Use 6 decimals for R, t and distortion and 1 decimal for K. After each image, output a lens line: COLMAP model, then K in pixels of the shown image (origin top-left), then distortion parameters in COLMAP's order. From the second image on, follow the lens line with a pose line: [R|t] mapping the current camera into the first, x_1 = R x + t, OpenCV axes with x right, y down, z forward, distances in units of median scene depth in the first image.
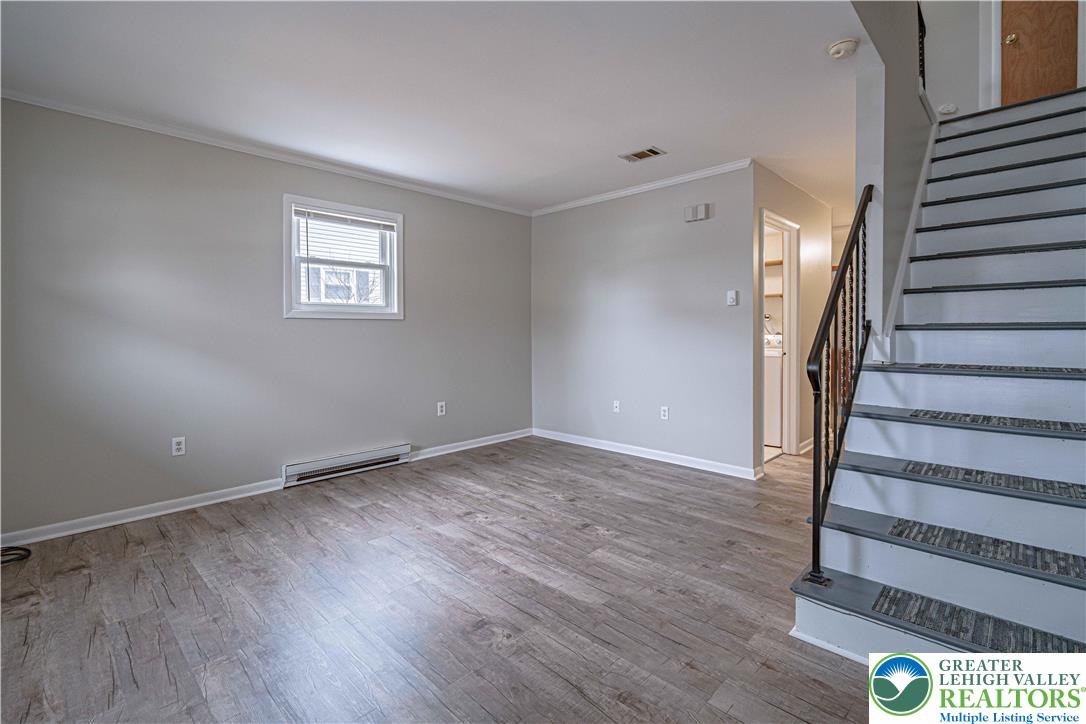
lens RADIAL K [[497.2, 0, 547.7], [0, 497.2, 360.4], [0, 0, 1]] dist [-0.001553, 0.000121]
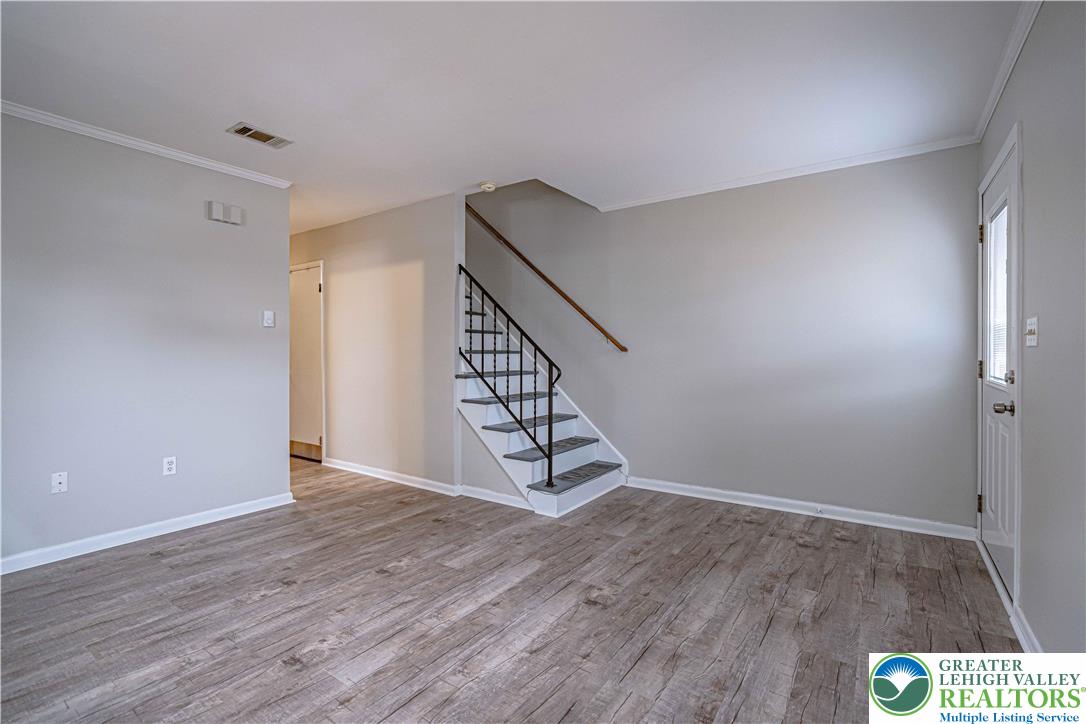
lens RADIAL K [[495.5, 0, 561.0], [0, 495.5, 360.1], [0, 0, 1]] dist [0.000062, 0.000334]
pose [[-0.185969, -0.007818, 0.982524, -0.839085], [0.058210, 0.998124, 0.018960, -0.035393], [-0.980830, 0.060719, -0.185166, 0.842687]]
